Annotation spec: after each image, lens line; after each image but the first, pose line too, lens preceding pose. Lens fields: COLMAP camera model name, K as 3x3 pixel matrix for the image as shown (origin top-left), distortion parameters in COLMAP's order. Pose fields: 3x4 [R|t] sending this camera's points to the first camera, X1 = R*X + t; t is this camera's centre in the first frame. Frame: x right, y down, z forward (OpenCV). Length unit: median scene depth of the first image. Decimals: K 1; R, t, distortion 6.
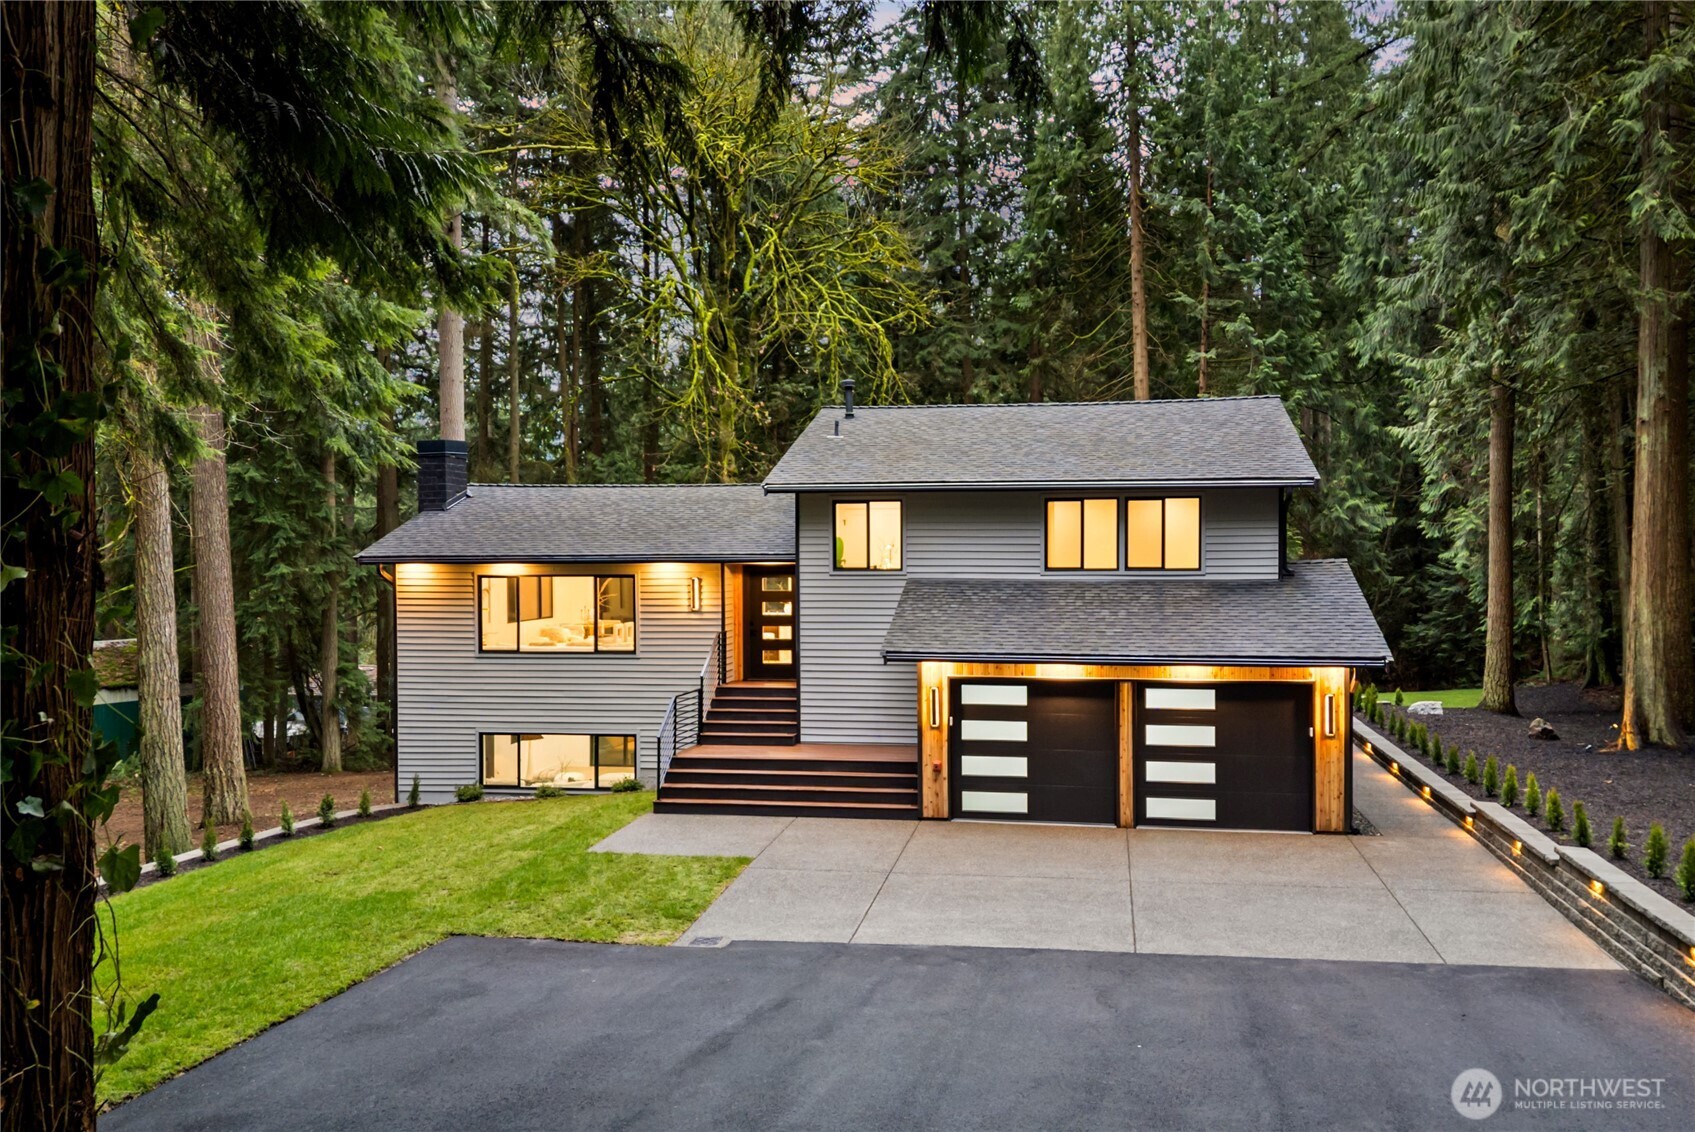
lens RADIAL K [[1560.4, 0, 813.9], [0, 1560.4, 569.5], [0, 0, 1]] dist [0.099575, -0.092660]
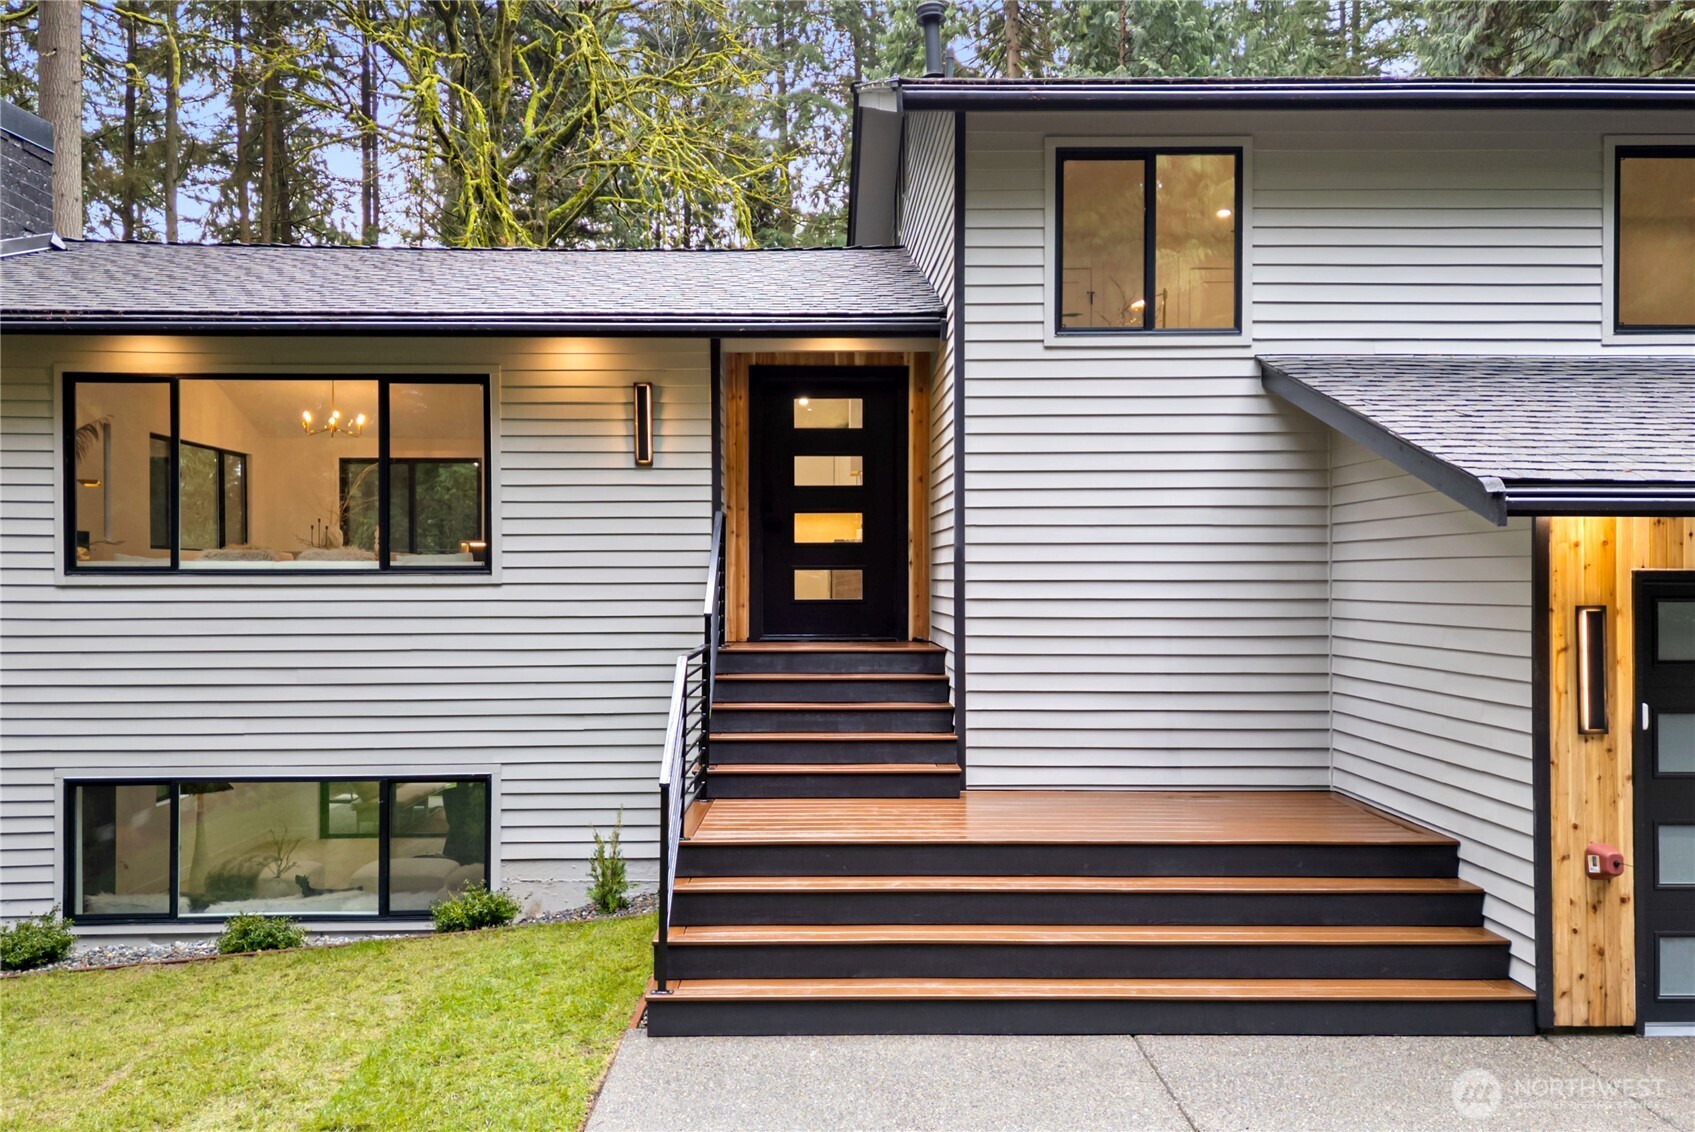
lens RADIAL K [[1560.4, 0, 813.9], [0, 1560.4, 569.5], [0, 0, 1]] dist [0.099575, -0.092660]
pose [[0.980413, 0.006097, 0.196856, -0.126613], [-0.001456, 0.999718, -0.023710, 0.070416], [-0.196945, 0.022959, 0.980146, 0.668449]]
